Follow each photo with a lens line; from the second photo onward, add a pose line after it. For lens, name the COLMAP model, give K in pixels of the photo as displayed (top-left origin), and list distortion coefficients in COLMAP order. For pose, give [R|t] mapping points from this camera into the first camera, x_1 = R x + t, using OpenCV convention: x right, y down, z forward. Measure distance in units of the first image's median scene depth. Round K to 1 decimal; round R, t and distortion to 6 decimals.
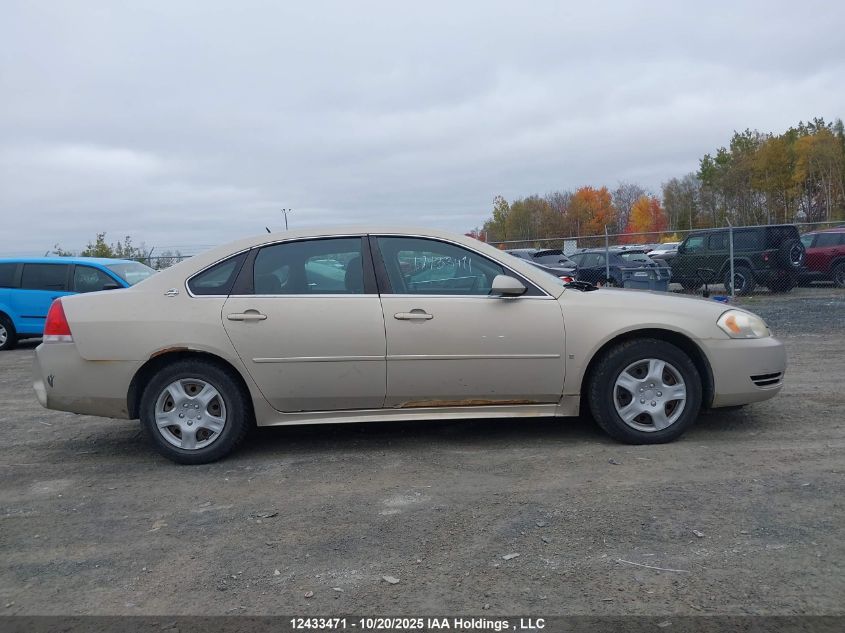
lens RADIAL K [[664.4, 0, 415.8], [0, 664.4, 308.1], [0, 0, 1]] dist [0.057381, -0.070109]
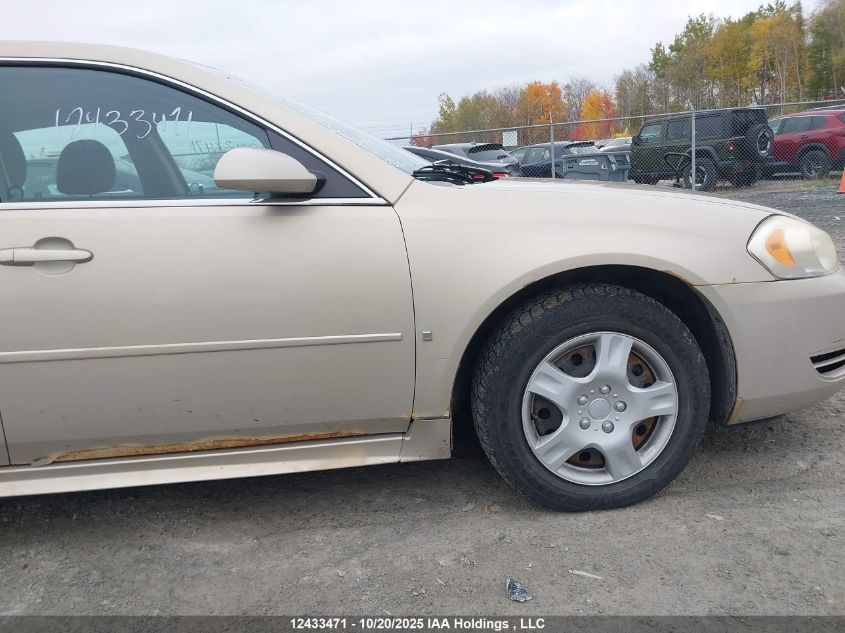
lens RADIAL K [[664.4, 0, 428.1], [0, 664.4, 296.8], [0, 0, 1]] dist [0.057381, -0.070109]
pose [[0.995870, -0.041708, 0.080647, 0.191873], [0.031582, 0.991905, 0.122990, -0.005745], [-0.085124, -0.119935, 0.989126, 0.547151]]
